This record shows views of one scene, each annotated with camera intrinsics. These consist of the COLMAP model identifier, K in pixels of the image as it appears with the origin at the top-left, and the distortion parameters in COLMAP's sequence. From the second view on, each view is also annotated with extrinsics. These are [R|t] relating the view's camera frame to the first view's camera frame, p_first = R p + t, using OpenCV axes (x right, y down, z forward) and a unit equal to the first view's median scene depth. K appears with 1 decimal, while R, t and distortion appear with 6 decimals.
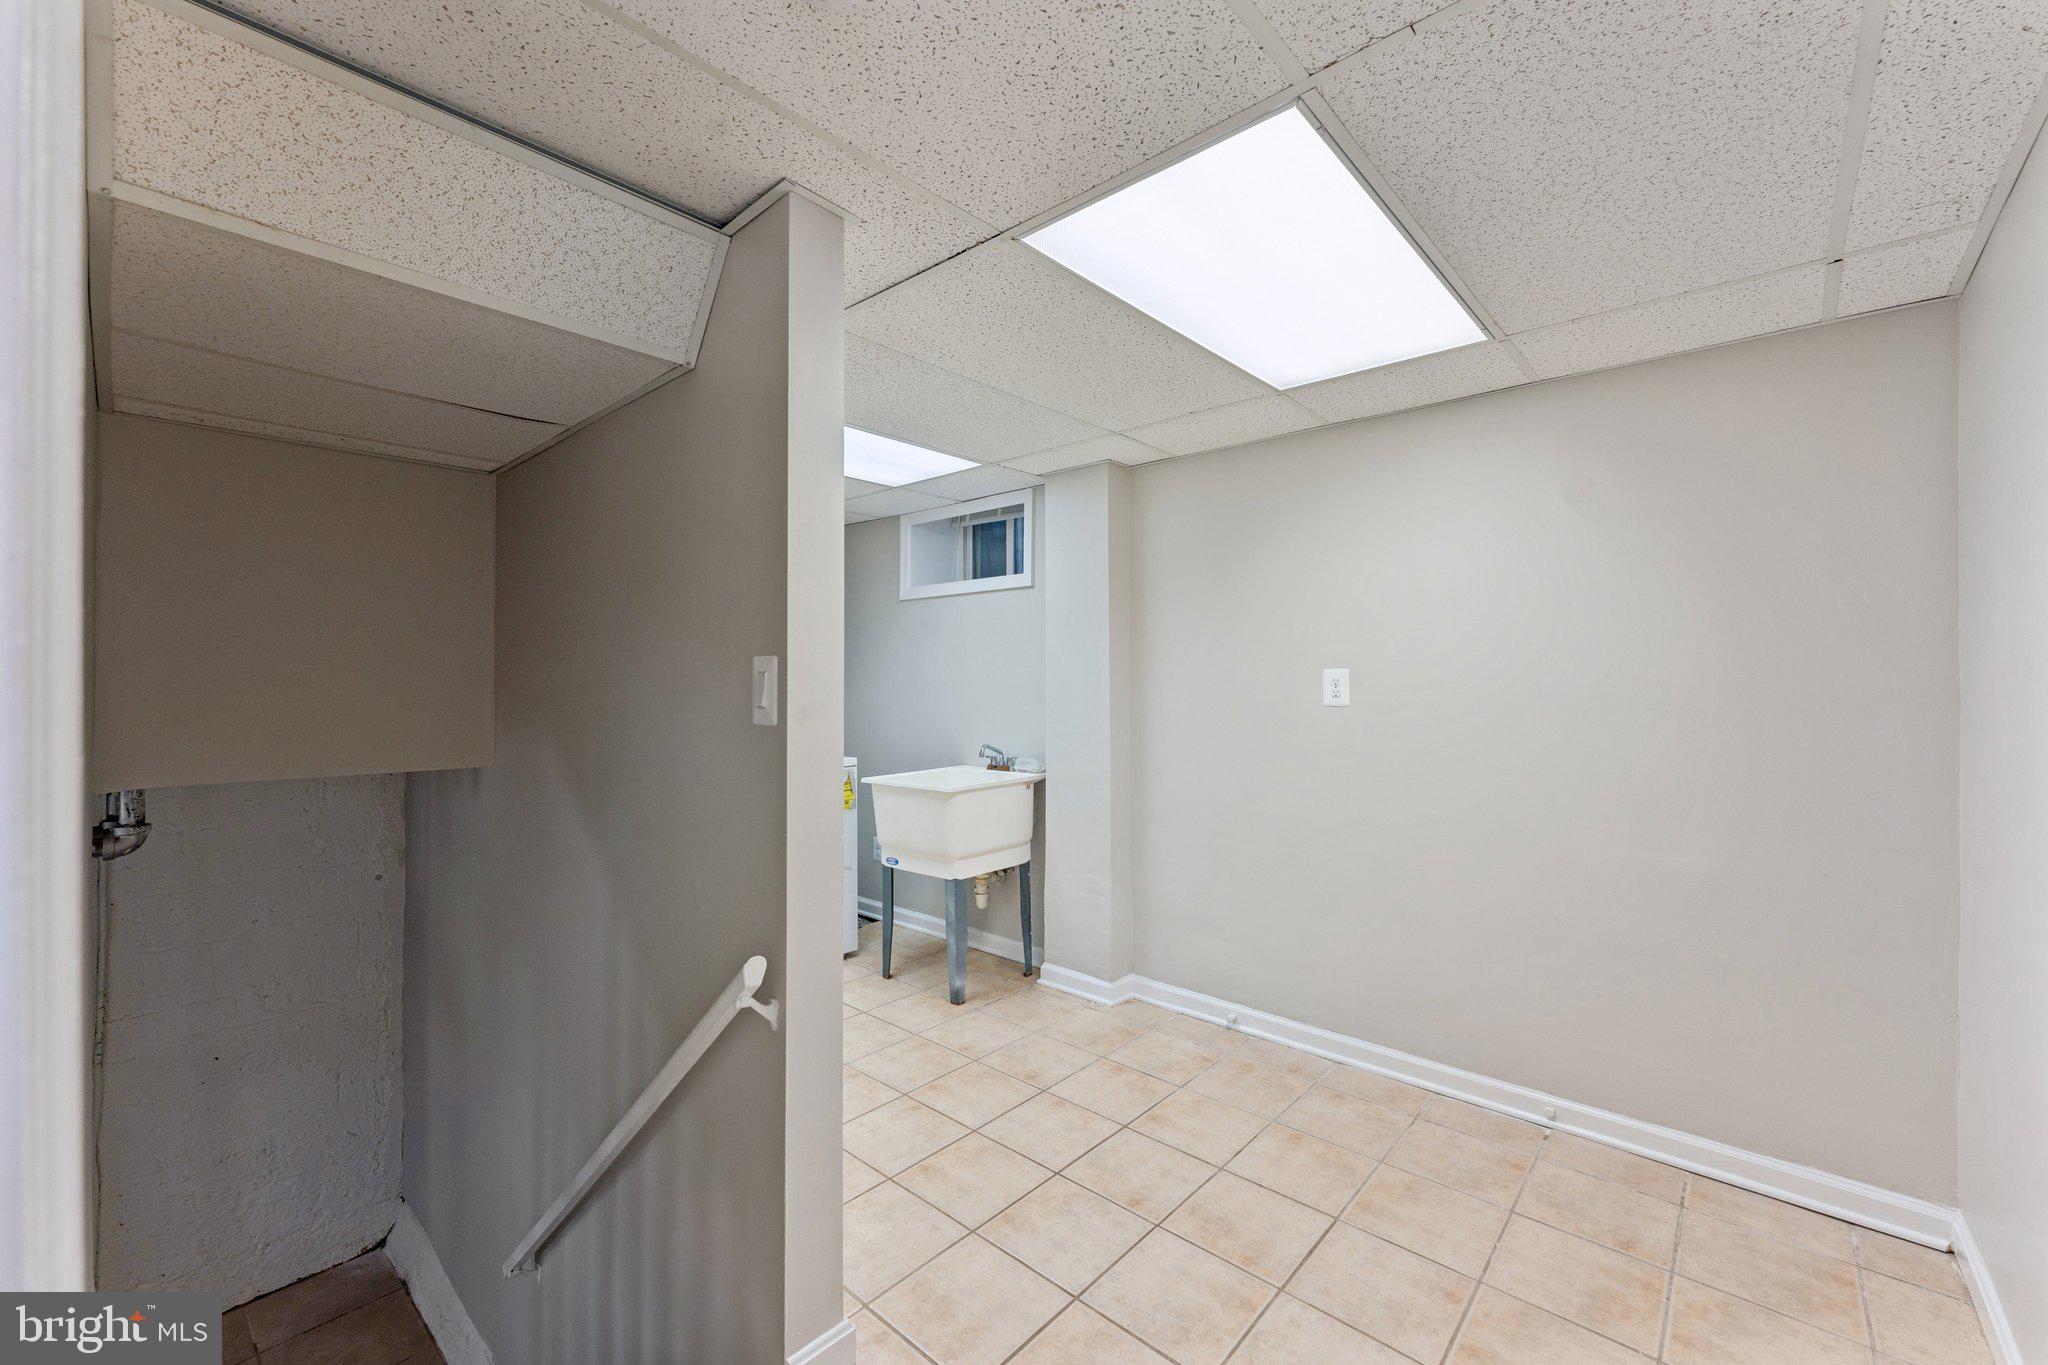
lens RADIAL K [[827.3, 0, 1029.4], [0, 827.3, 678.4], [0, 0, 1]] dist [0.002277, 0.000051]
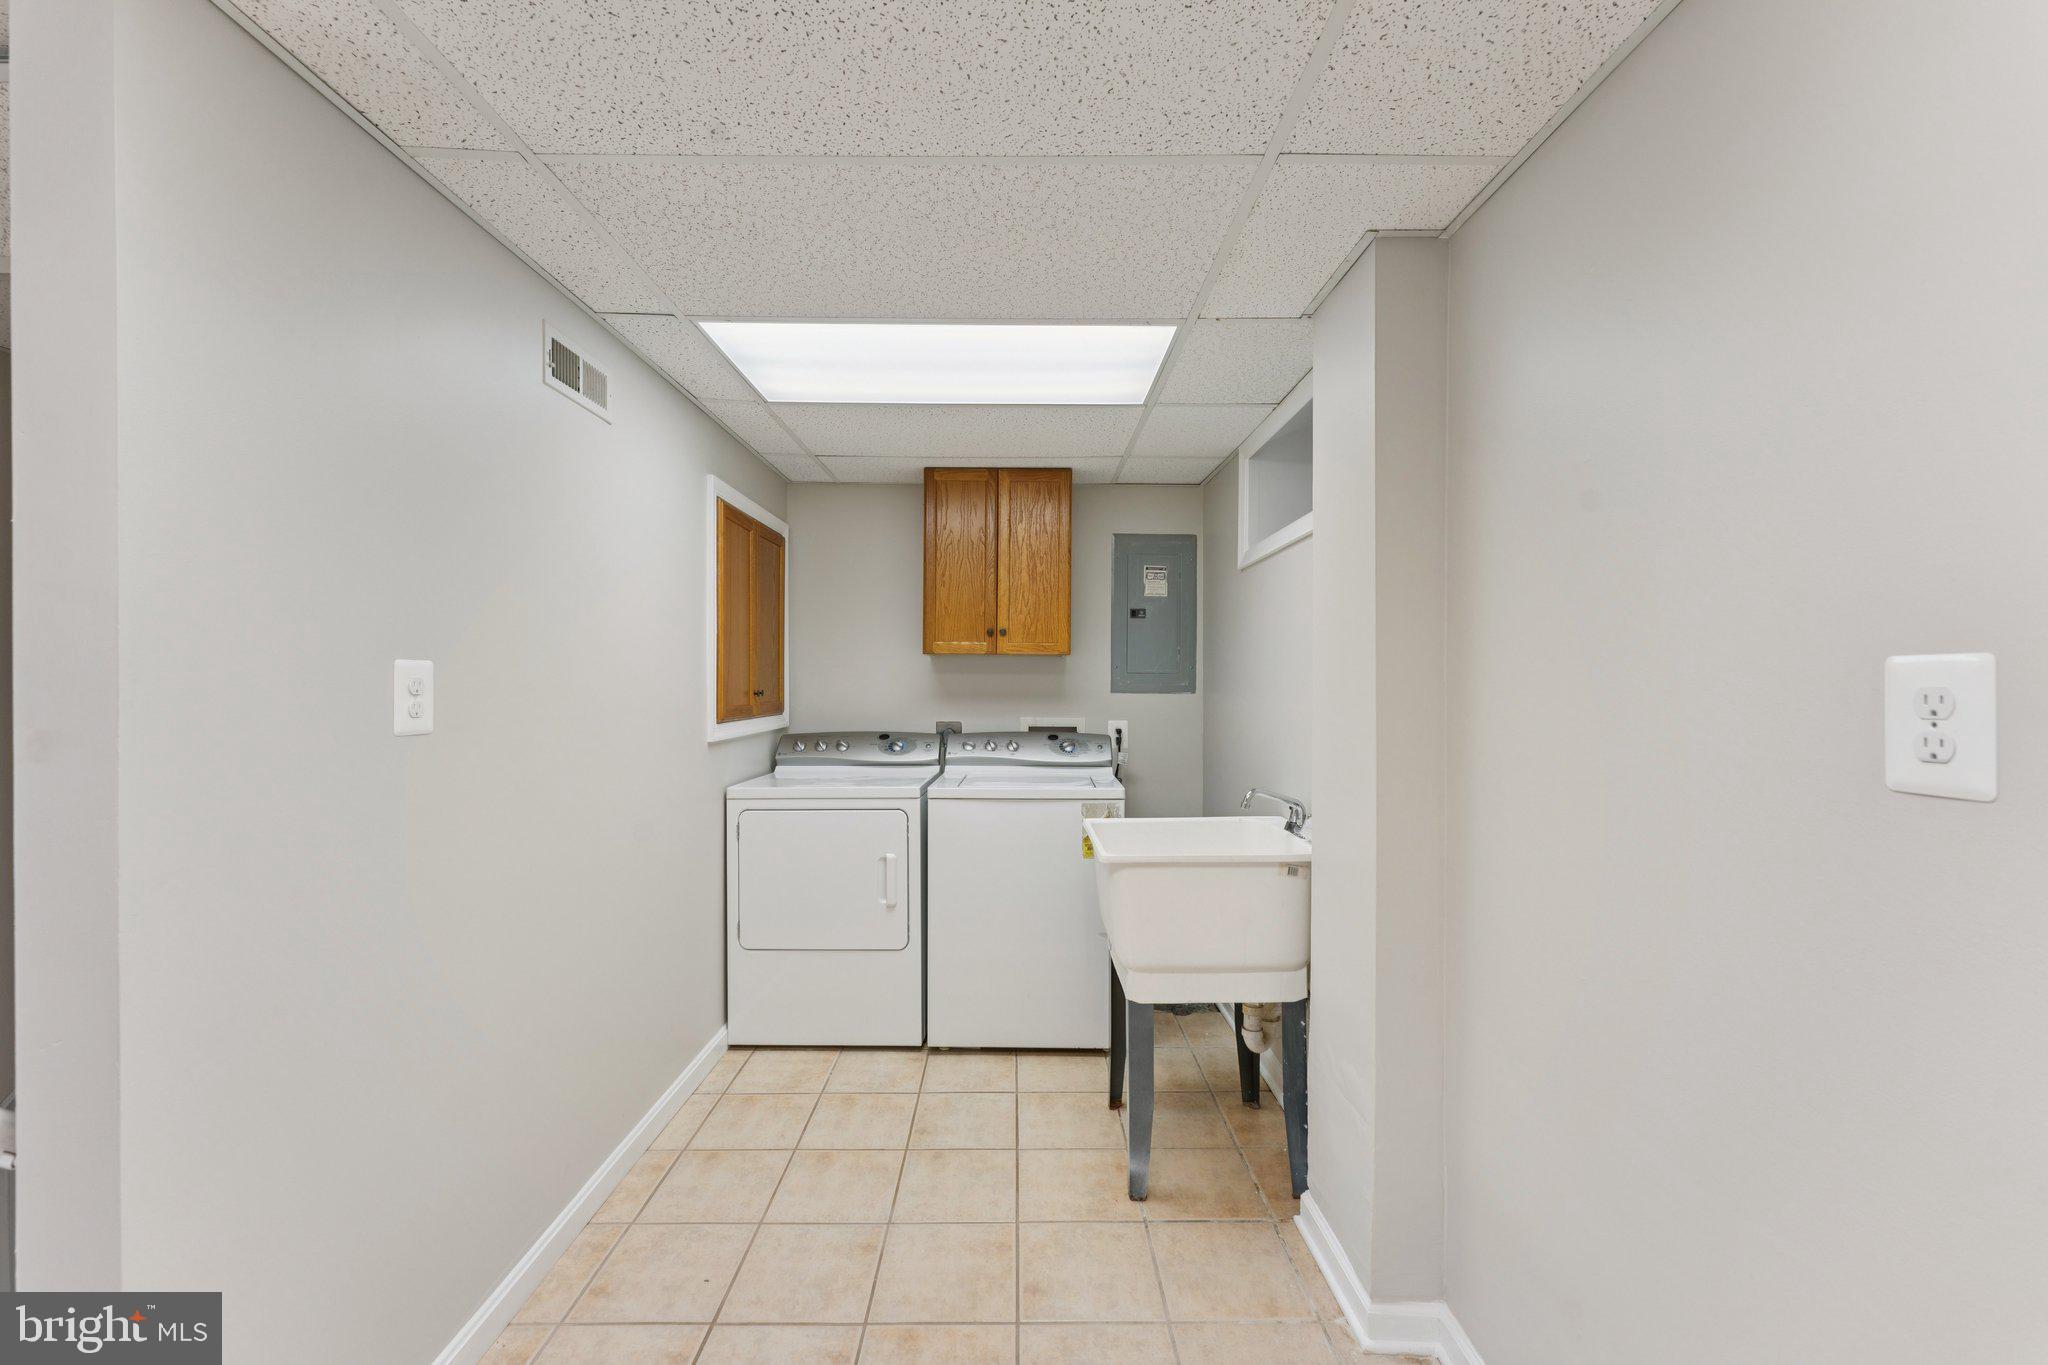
lens RADIAL K [[827.3, 0, 1020.5], [0, 827.3, 689.0], [0, 0, 1]] dist [0.002277, 0.000051]
pose [[0.667138, 0.009832, -0.744869, 0.323617], [0.003268, 0.999865, 0.016125, -0.005207], [0.744927, -0.013192, 0.667015, 0.522018]]
